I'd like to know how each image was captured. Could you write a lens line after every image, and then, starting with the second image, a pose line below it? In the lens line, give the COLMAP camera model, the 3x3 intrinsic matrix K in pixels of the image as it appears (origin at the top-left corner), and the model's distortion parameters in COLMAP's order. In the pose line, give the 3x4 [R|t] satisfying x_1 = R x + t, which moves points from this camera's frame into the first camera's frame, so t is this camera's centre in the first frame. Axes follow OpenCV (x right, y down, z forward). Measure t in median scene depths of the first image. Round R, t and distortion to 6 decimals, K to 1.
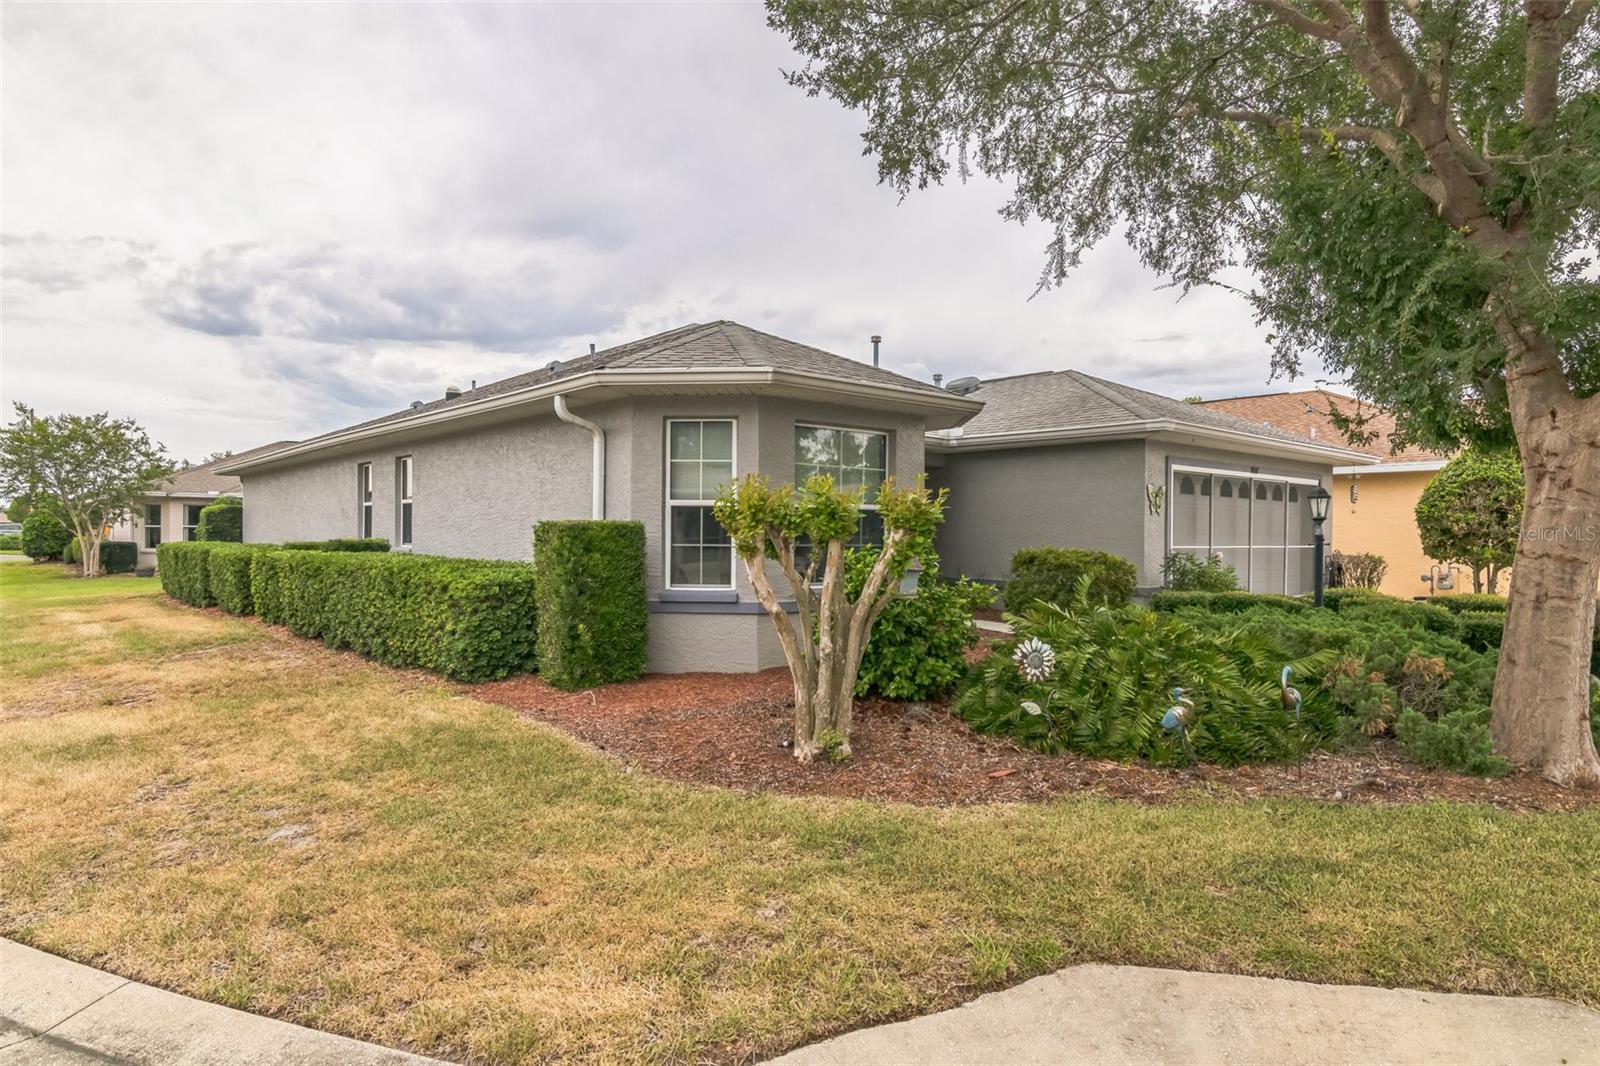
lens RADIAL K [[878.4, 0, 800.0], [0, 878.4, 533.0], [0, 0, 1]] dist [0.000134, 0.000352]
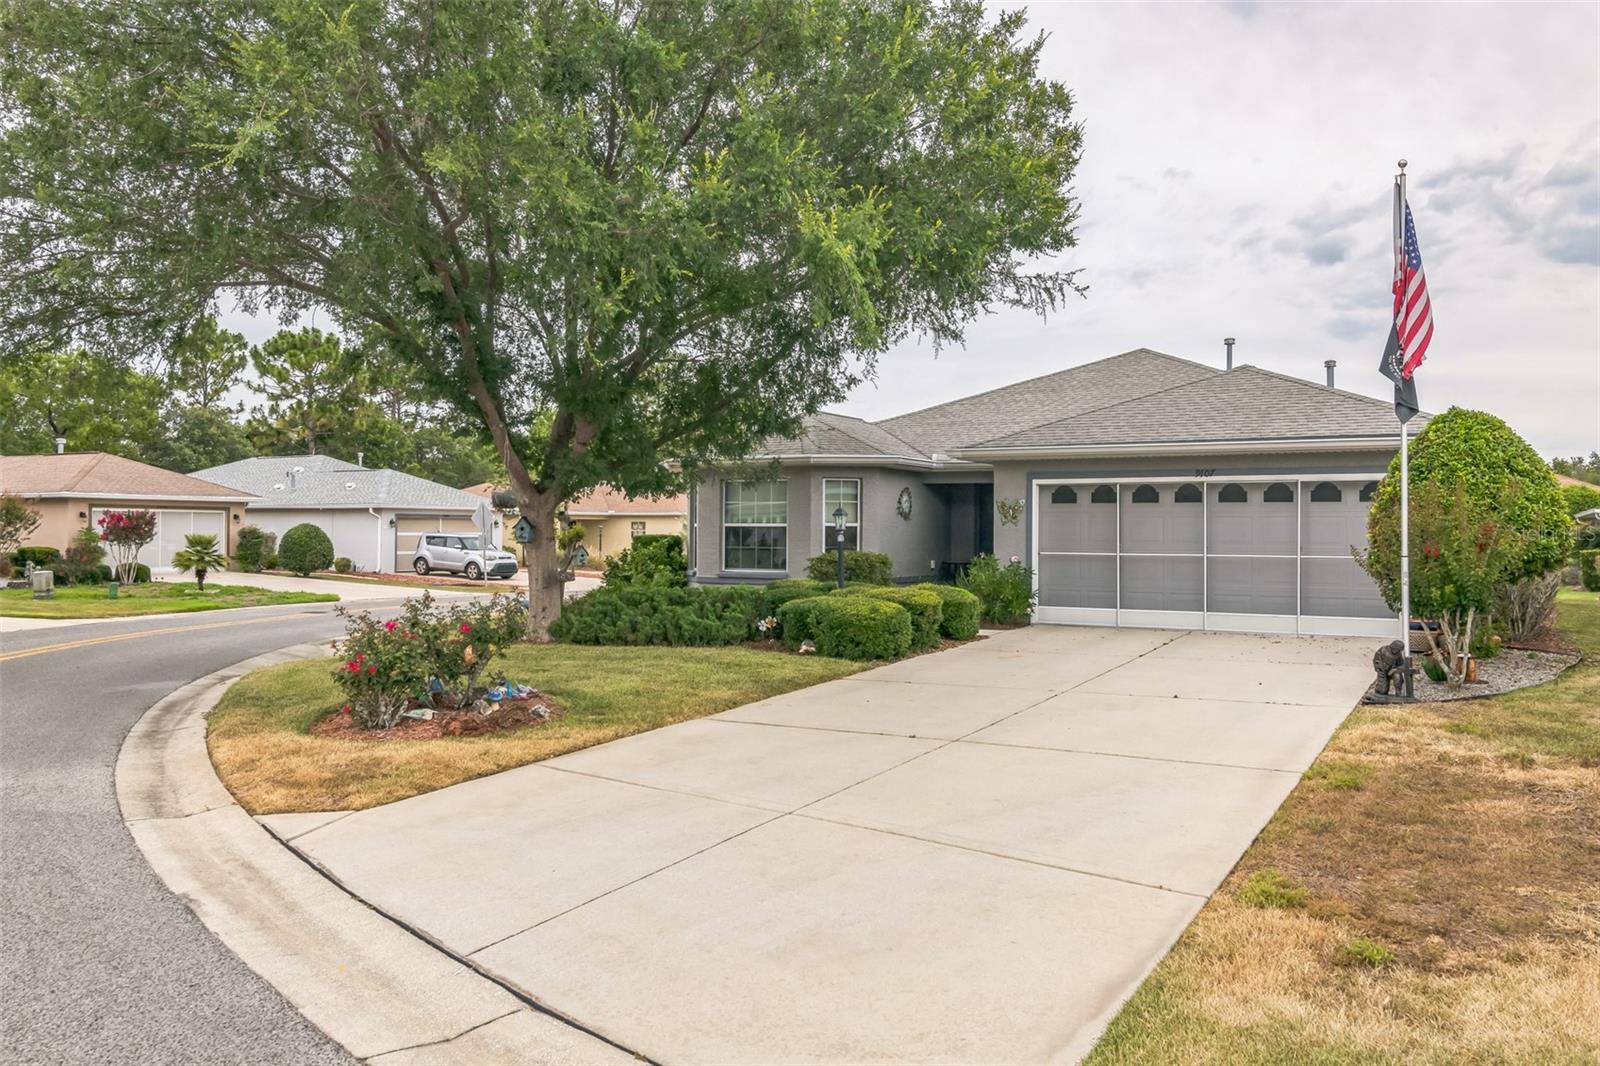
lens RADIAL K [[1248.4, 0, 799.2], [0, 1248.4, 510.6], [0, 0, 1]] dist [0.001678, 0.001728]
pose [[0.328106, -0.025150, -0.944306, 2.189552], [-0.005341, 0.999580, -0.028478, 0.009000], [0.944626, 0.014387, 0.327834, 0.235435]]
